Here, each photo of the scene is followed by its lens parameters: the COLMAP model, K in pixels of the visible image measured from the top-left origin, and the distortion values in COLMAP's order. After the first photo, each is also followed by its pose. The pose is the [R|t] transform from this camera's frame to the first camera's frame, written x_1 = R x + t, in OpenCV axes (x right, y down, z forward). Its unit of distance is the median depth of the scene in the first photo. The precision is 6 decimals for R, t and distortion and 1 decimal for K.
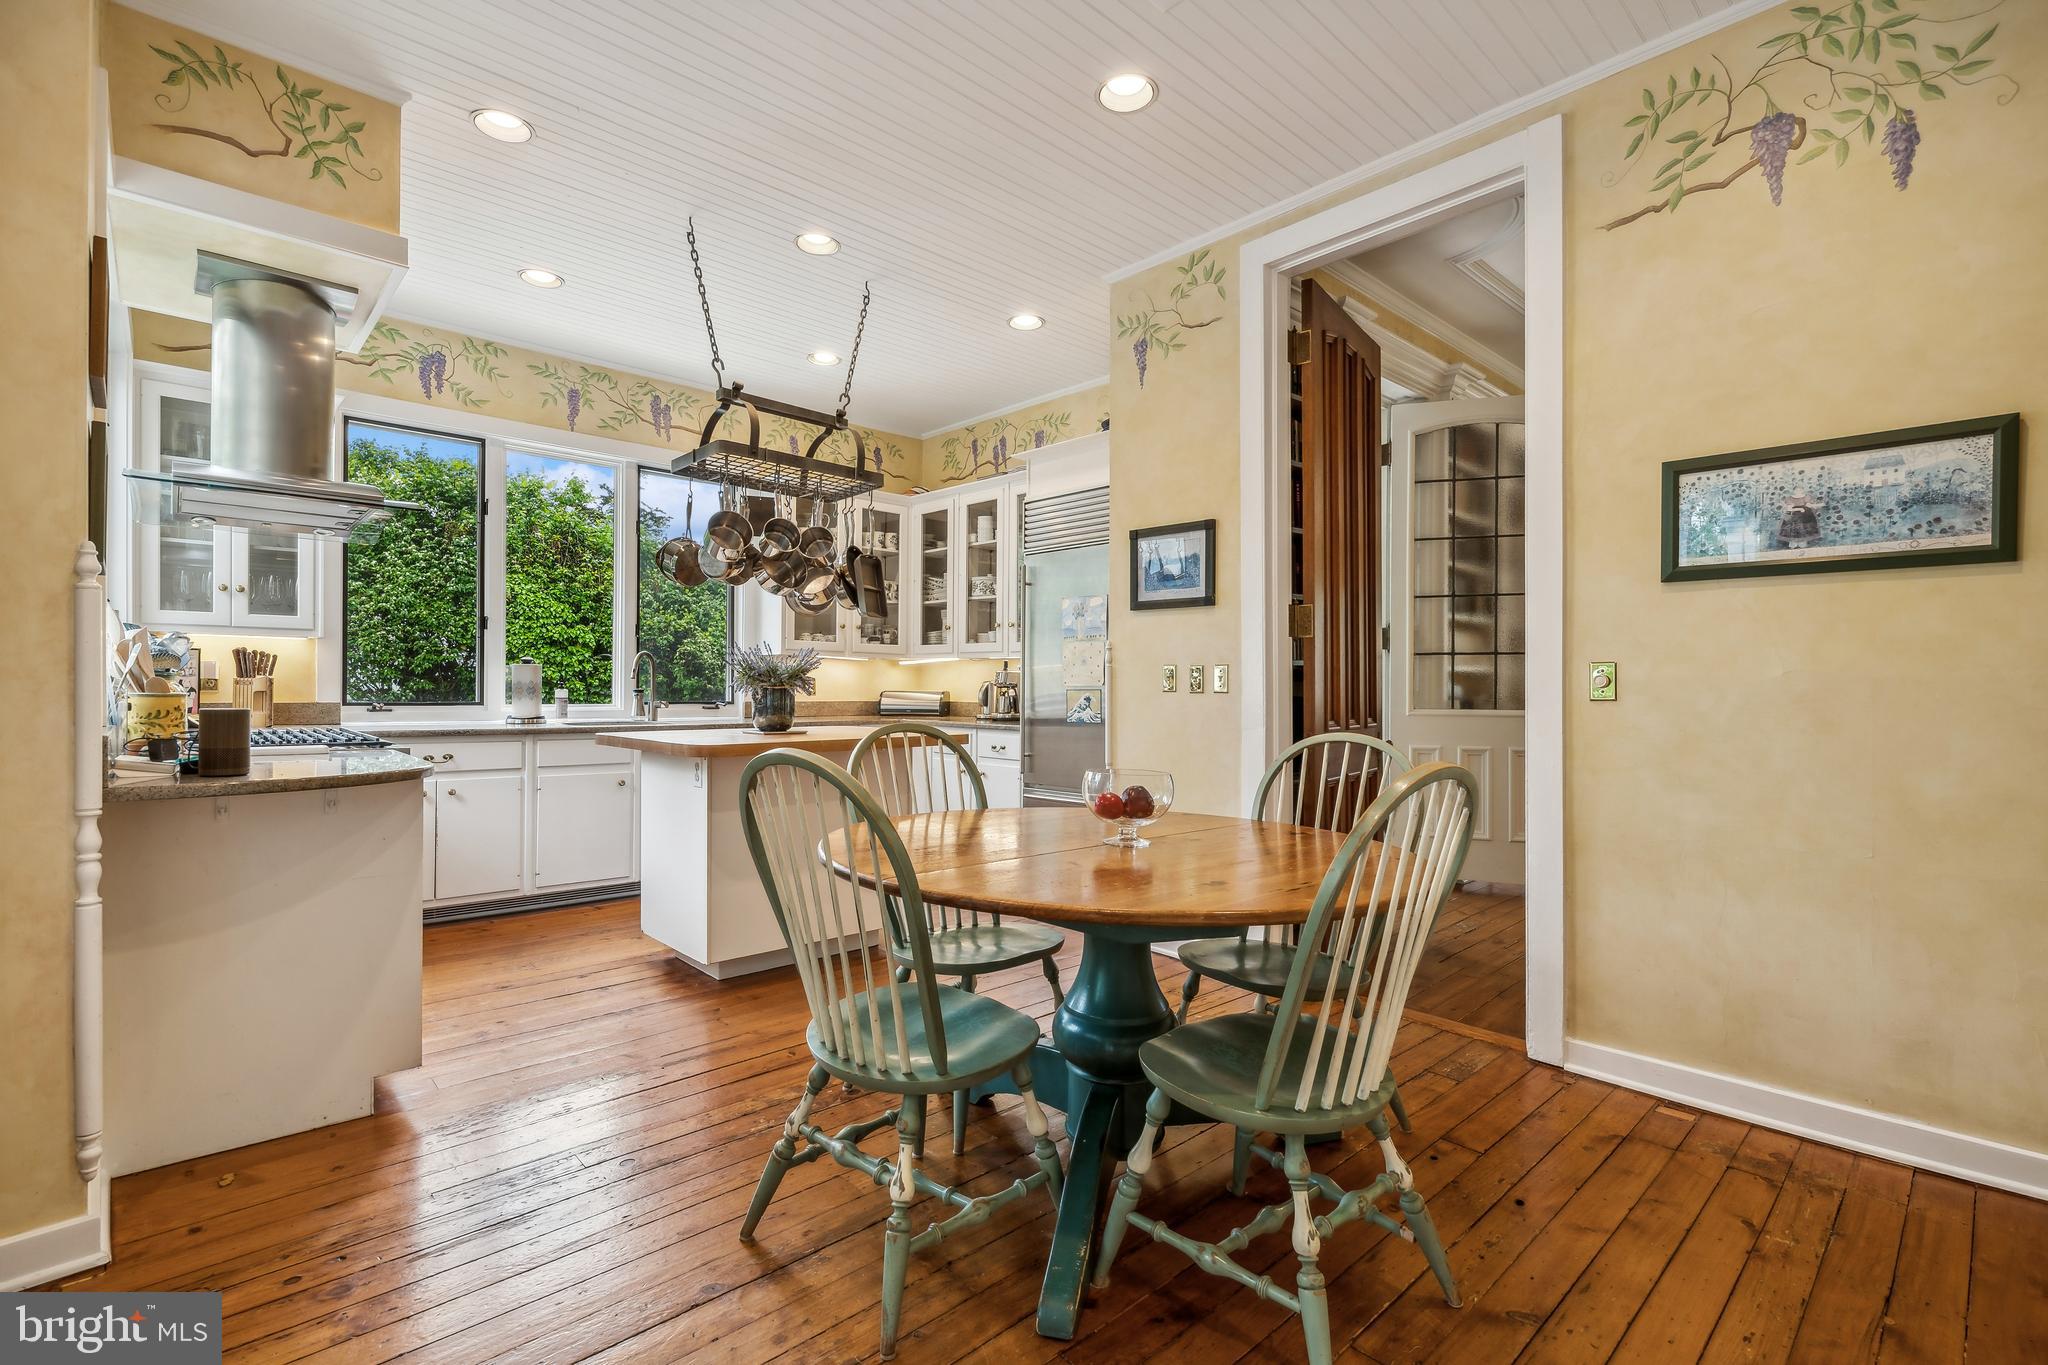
lens RADIAL K [[932.7, 0, 1024.0], [0, 932.7, 682.5], [0, 0, 1]] dist [0.000262, -0.000003]
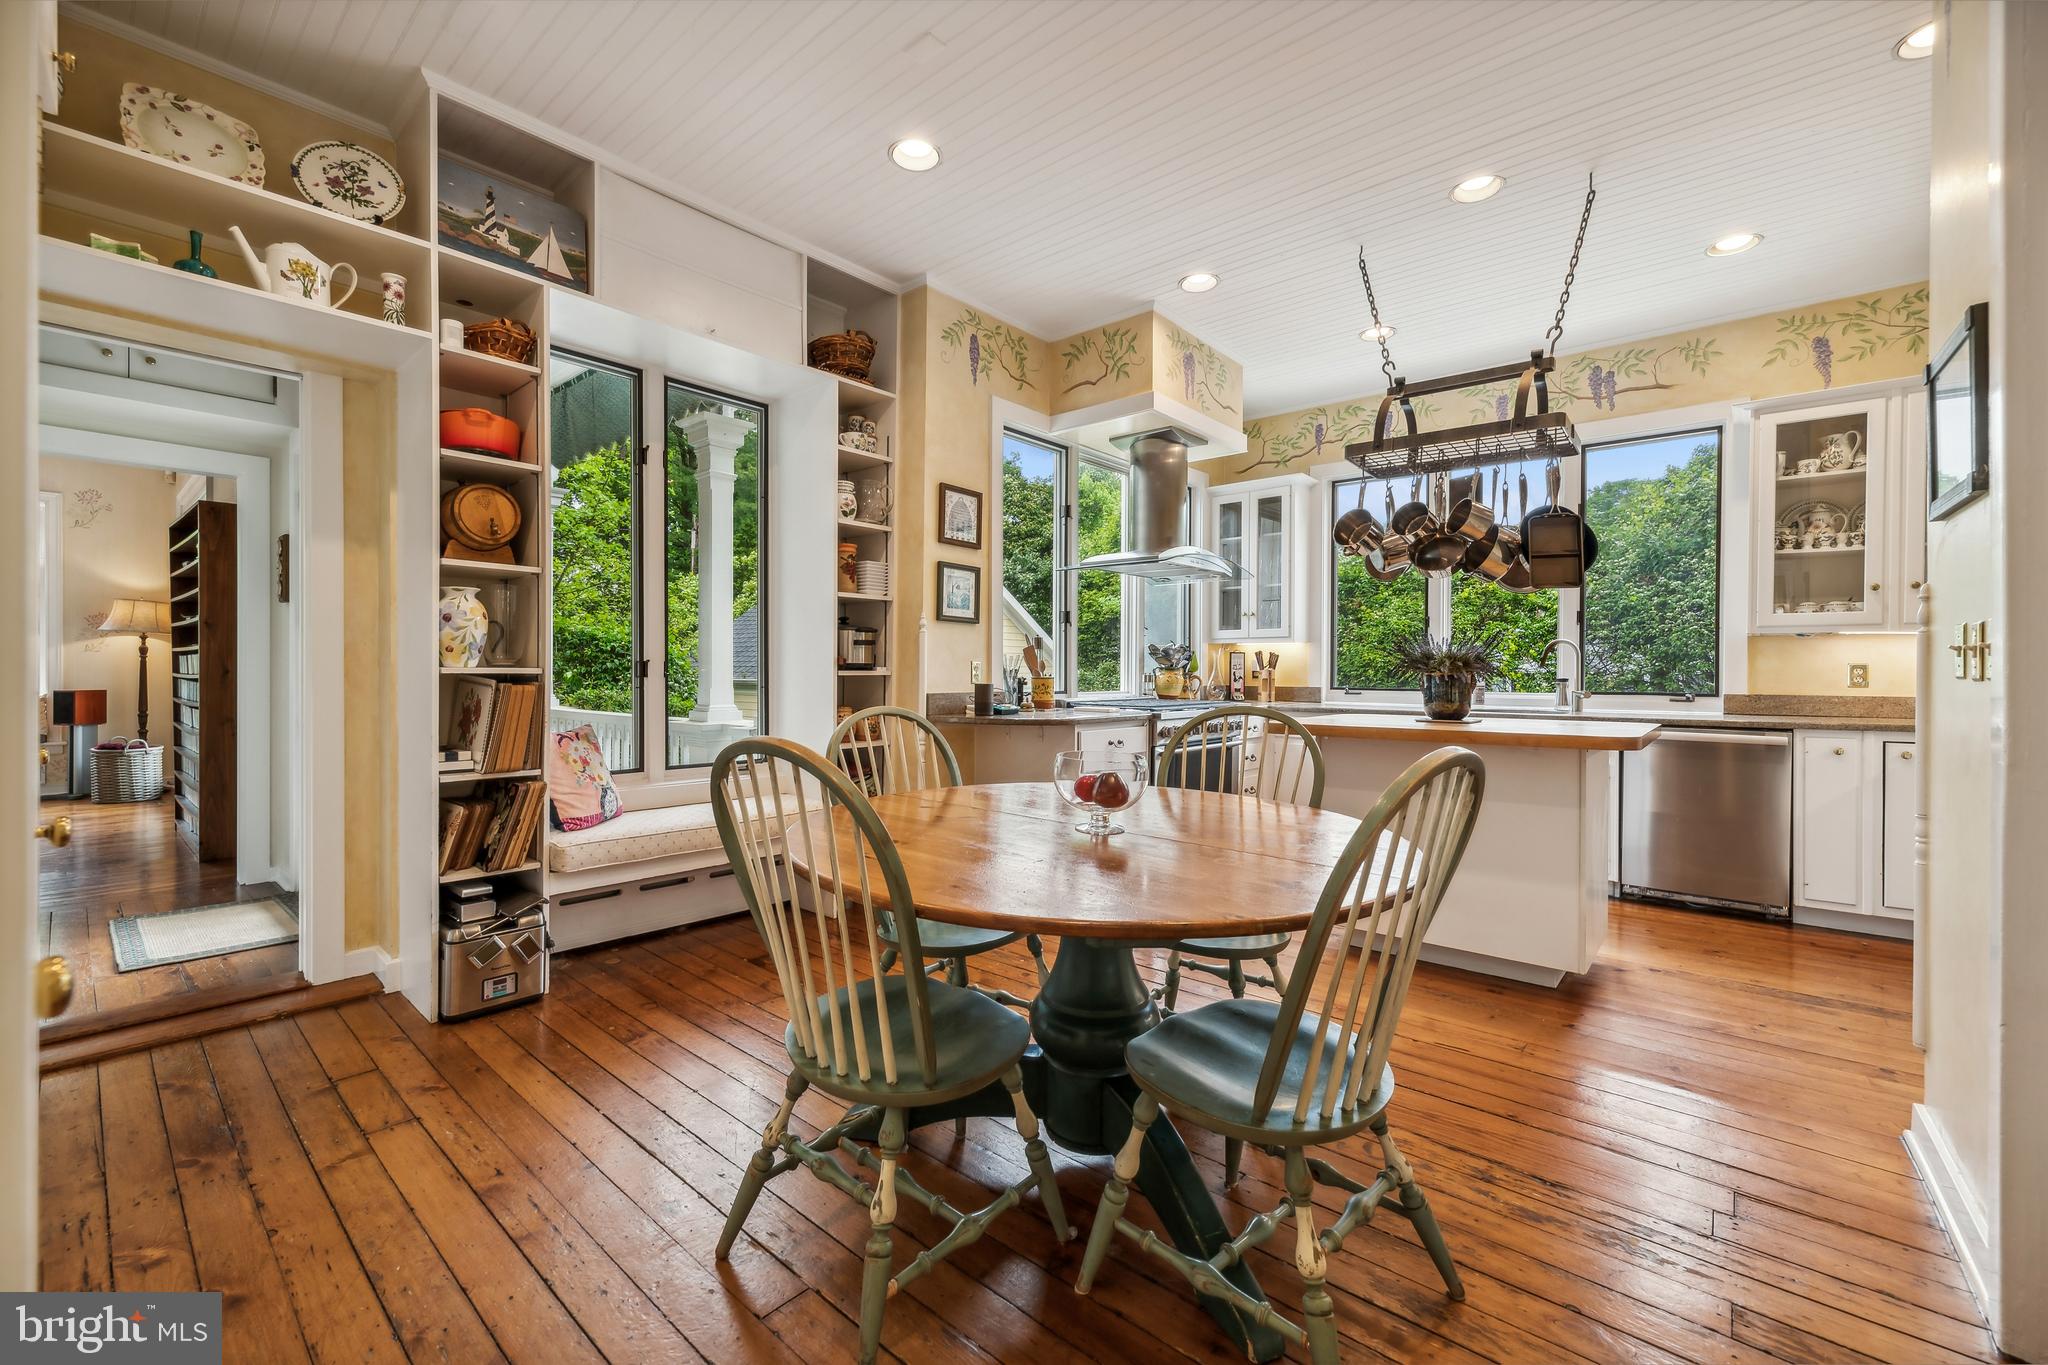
lens RADIAL K [[844.6, 0, 1021.9], [0, 844.6, 671.0], [0, 0, 1]] dist [0.001456, -0.000280]
pose [[0.100302, -0.009384, -0.994913, 0.547840], [0.002064, 0.999955, -0.009224, 0.009159], [0.994955, -0.001128, 0.100316, 0.468284]]
